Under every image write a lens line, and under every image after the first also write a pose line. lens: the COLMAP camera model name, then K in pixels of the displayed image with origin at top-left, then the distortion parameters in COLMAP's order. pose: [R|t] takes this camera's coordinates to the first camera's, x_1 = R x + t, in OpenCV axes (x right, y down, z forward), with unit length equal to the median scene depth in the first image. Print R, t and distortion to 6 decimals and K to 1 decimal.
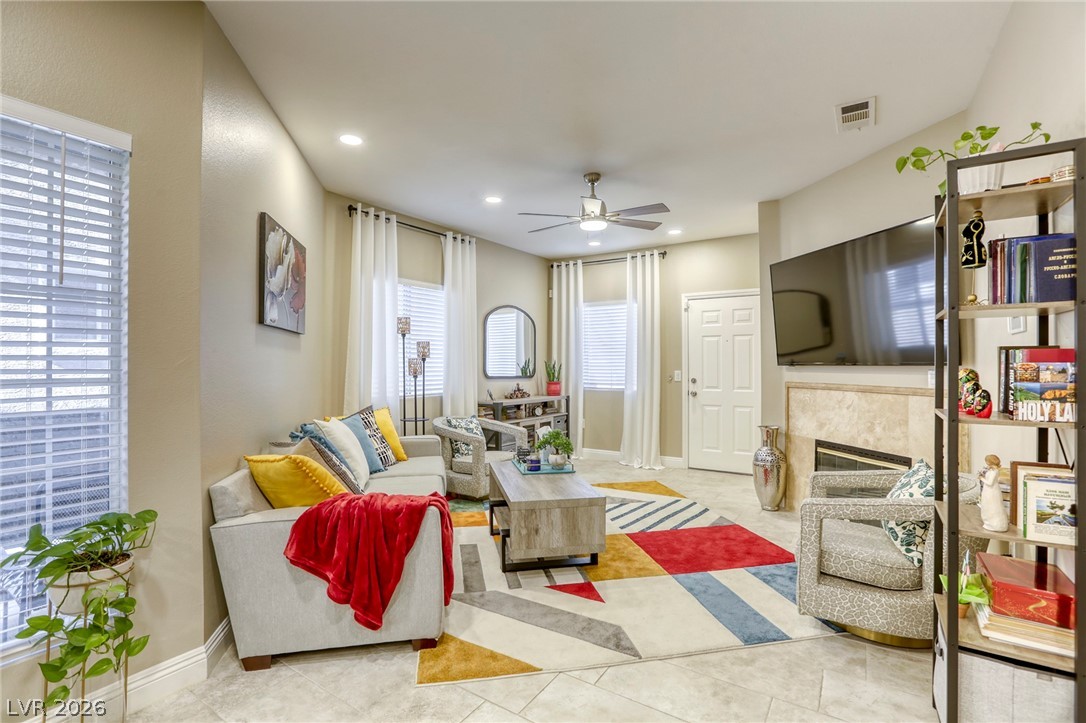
lens RADIAL K [[501.8, 0, 539.7], [0, 501.8, 363.2], [0, 0, 1]] dist [-0.042898, 0.015230]
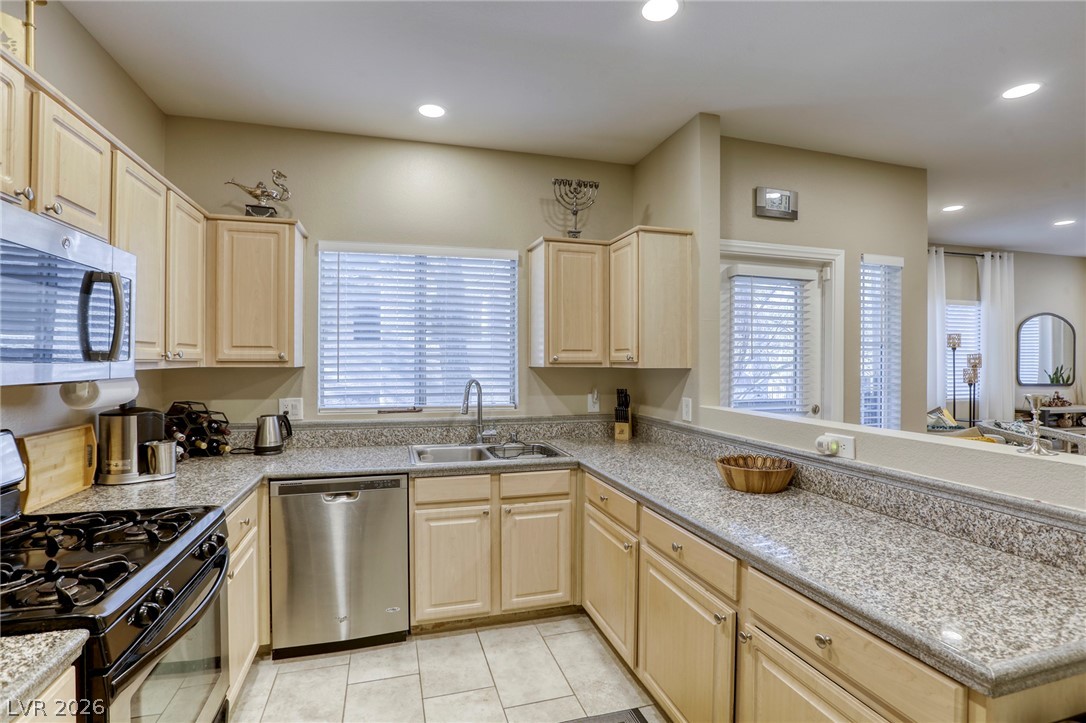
lens RADIAL K [[501.8, 0, 551.8], [0, 501.8, 368.0], [0, 0, 1]] dist [-0.042898, 0.015230]
pose [[0.763422, 0.005158, -0.645879, -0.294858], [0.002568, 0.999936, 0.011020, -0.030453], [0.645895, -0.010071, 0.763360, -0.599173]]
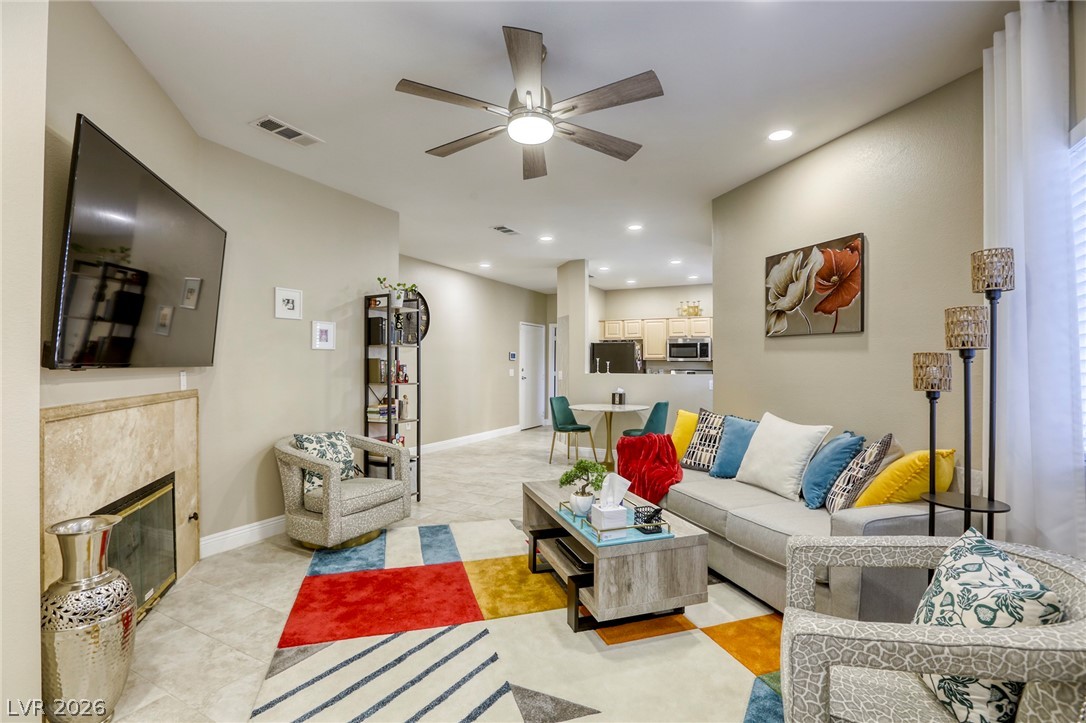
lens RADIAL K [[501.8, 0, 533.8], [0, 501.8, 362.6], [0, 0, 1]] dist [-0.042898, 0.015230]
pose [[-0.995342, 0.001382, -0.096396, 0.163653], [0.002182, 0.999964, -0.008191, 0.004863], [0.096381, -0.008364, -0.995309, 1.616502]]
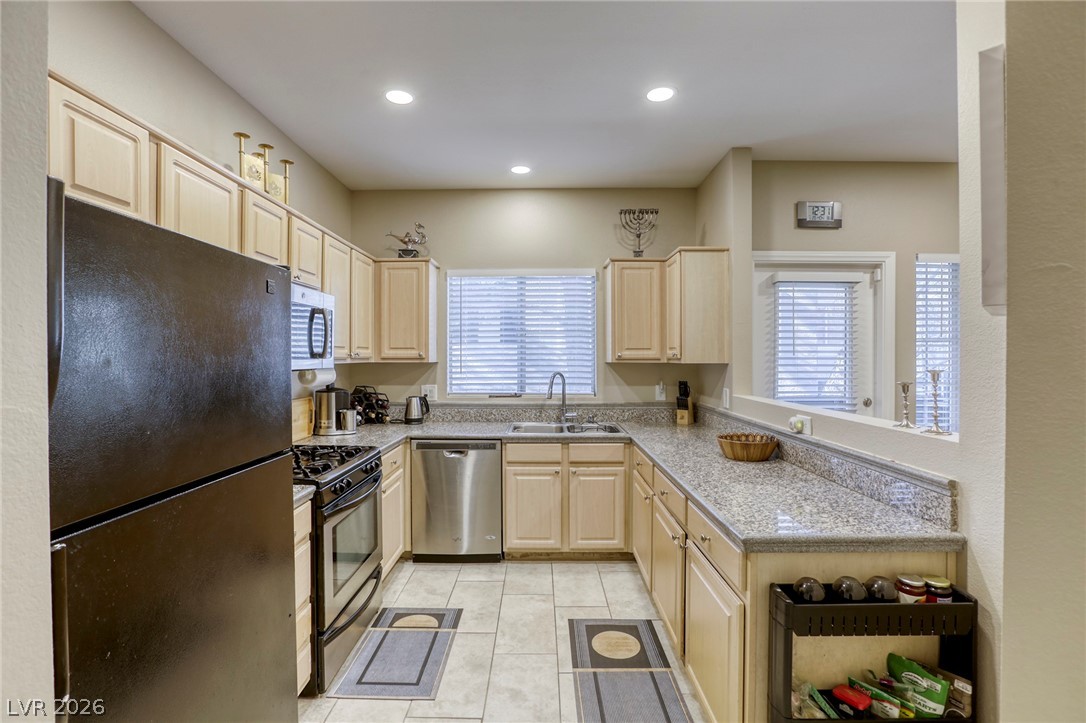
lens RADIAL K [[501.8, 0, 551.2], [0, 501.8, 363.7], [0, 0, 1]] dist [-0.042898, 0.015230]
pose [[0.546241, 0.005743, -0.837608, -0.057816], [0.004823, 0.999938, 0.010001, -0.031117], [0.837614, -0.009503, 0.546180, -0.640415]]
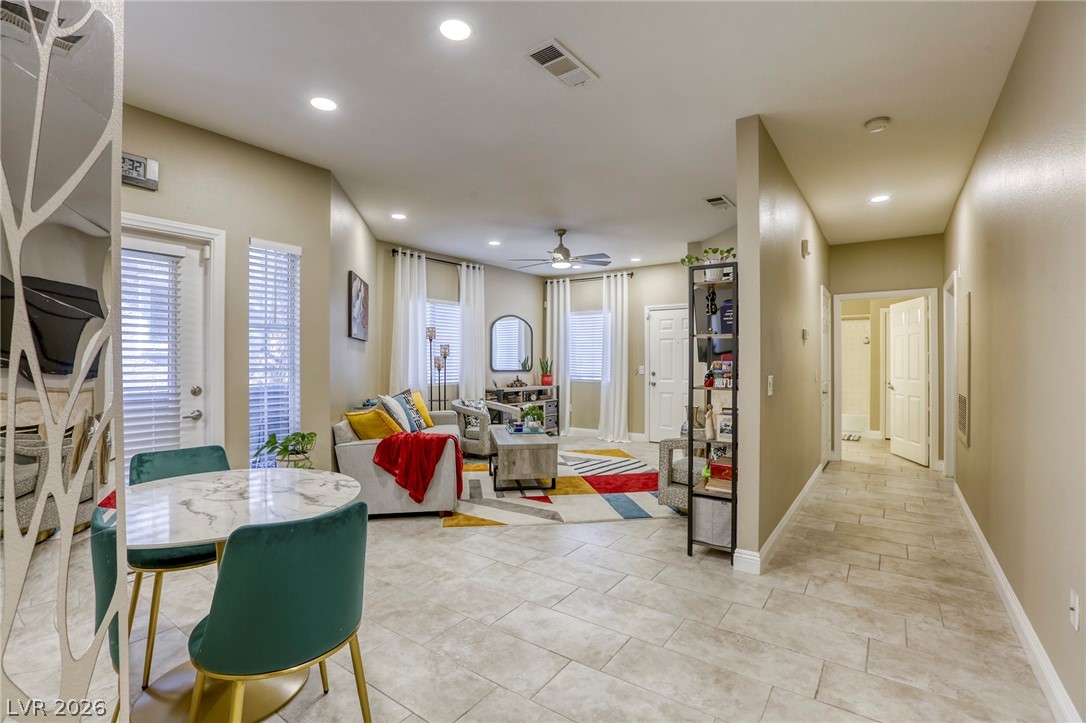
lens RADIAL K [[501.8, 0, 543.4], [0, 501.8, 363.2], [0, 0, 1]] dist [-0.042898, 0.015230]
pose [[0.999532, 0.002194, -0.030510, 0.101842], [-0.001941, 0.999963, 0.008341, -0.003406], [0.030527, -0.008278, 0.999500, -0.464252]]
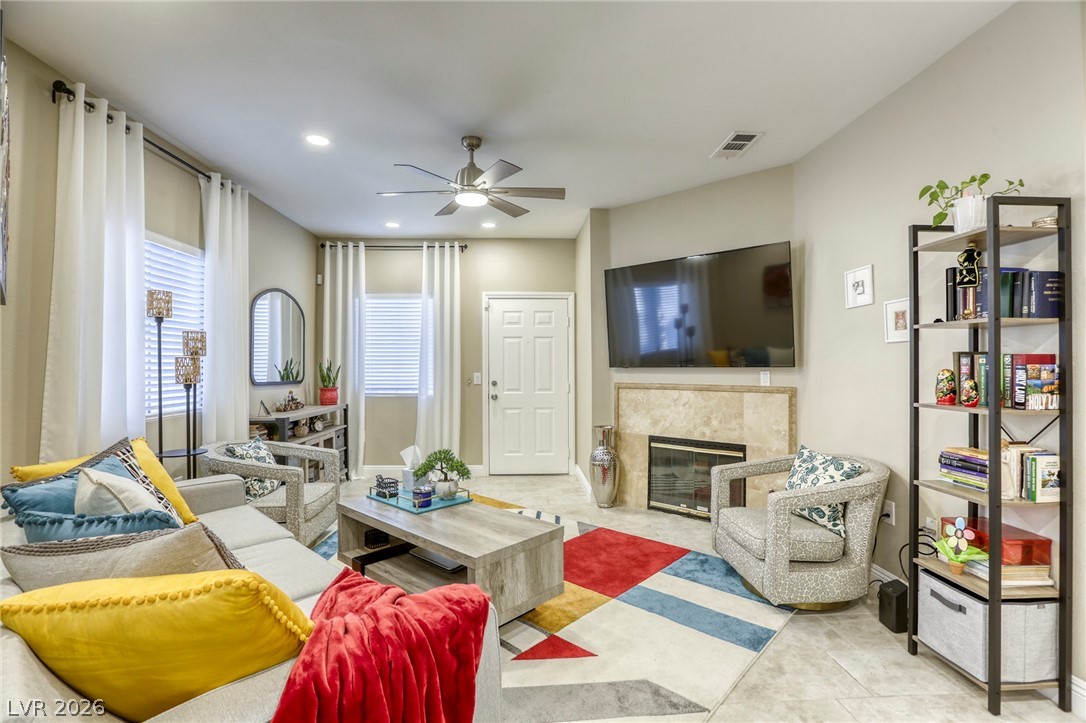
lens RADIAL K [[501.8, 0, 543.5], [0, 501.8, 360.4], [0, 0, 1]] dist [-0.042898, 0.015230]
pose [[0.808210, 0.006244, 0.588861, -0.290516], [-0.000607, 0.999952, -0.009771, 0.000675], [-0.588893, 0.007540, 0.808175, 0.262413]]
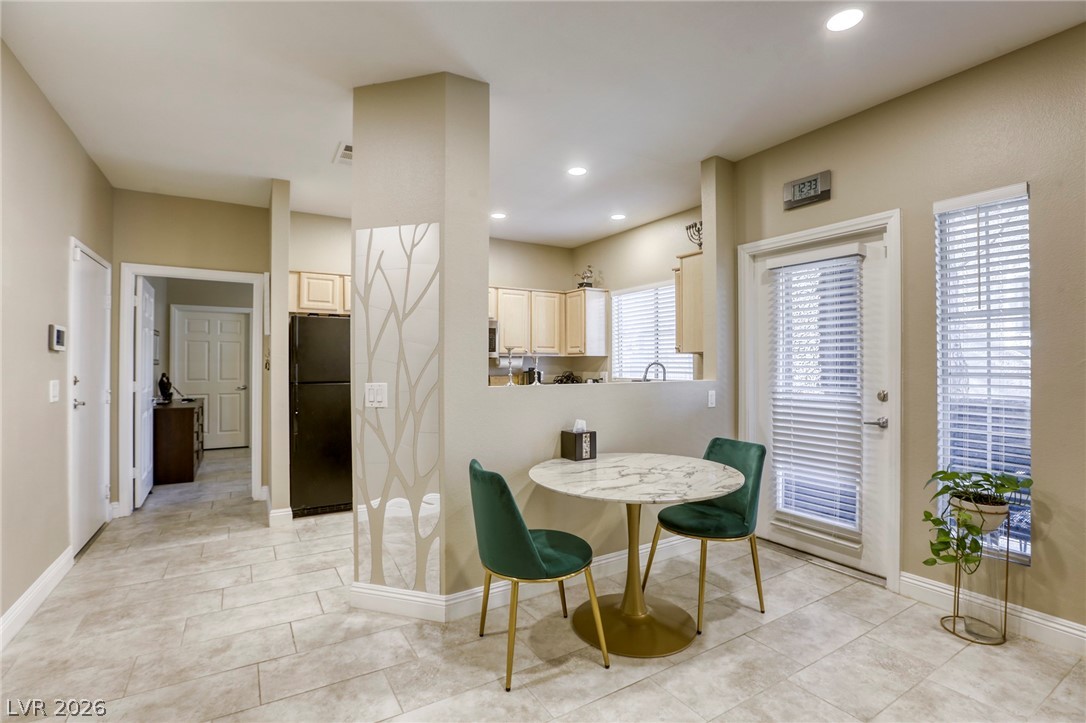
lens RADIAL K [[501.8, 0, 533.2], [0, 501.8, 361.5], [0, 0, 1]] dist [-0.042898, 0.015230]
pose [[-0.432829, -0.002637, -0.901472, 0.393329], [0.008025, 0.999945, -0.006778, -0.000694], [0.901440, -0.010168, -0.432784, 0.182101]]
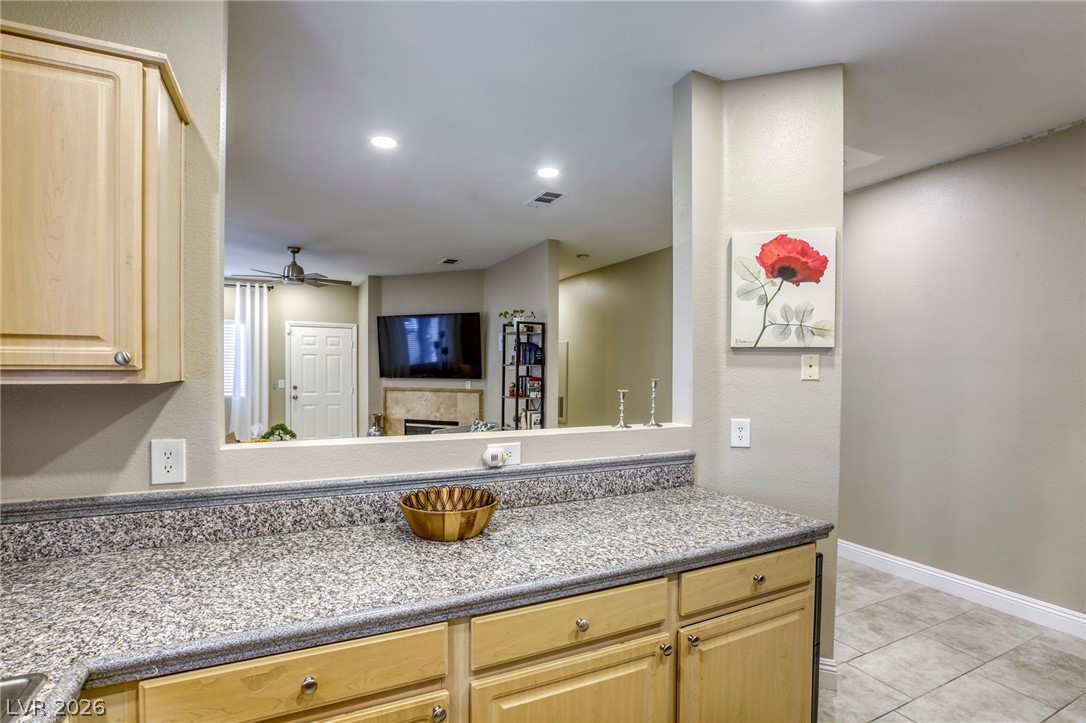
lens RADIAL K [[501.8, 0, 537.7], [0, 501.8, 377.5], [0, 0, 1]] dist [-0.042898, 0.015230]
pose [[0.505554, -0.004936, 0.862781, -0.781599], [-0.014442, 0.999795, 0.014182, -0.029494], [-0.862674, -0.019630, 0.505379, -0.324601]]
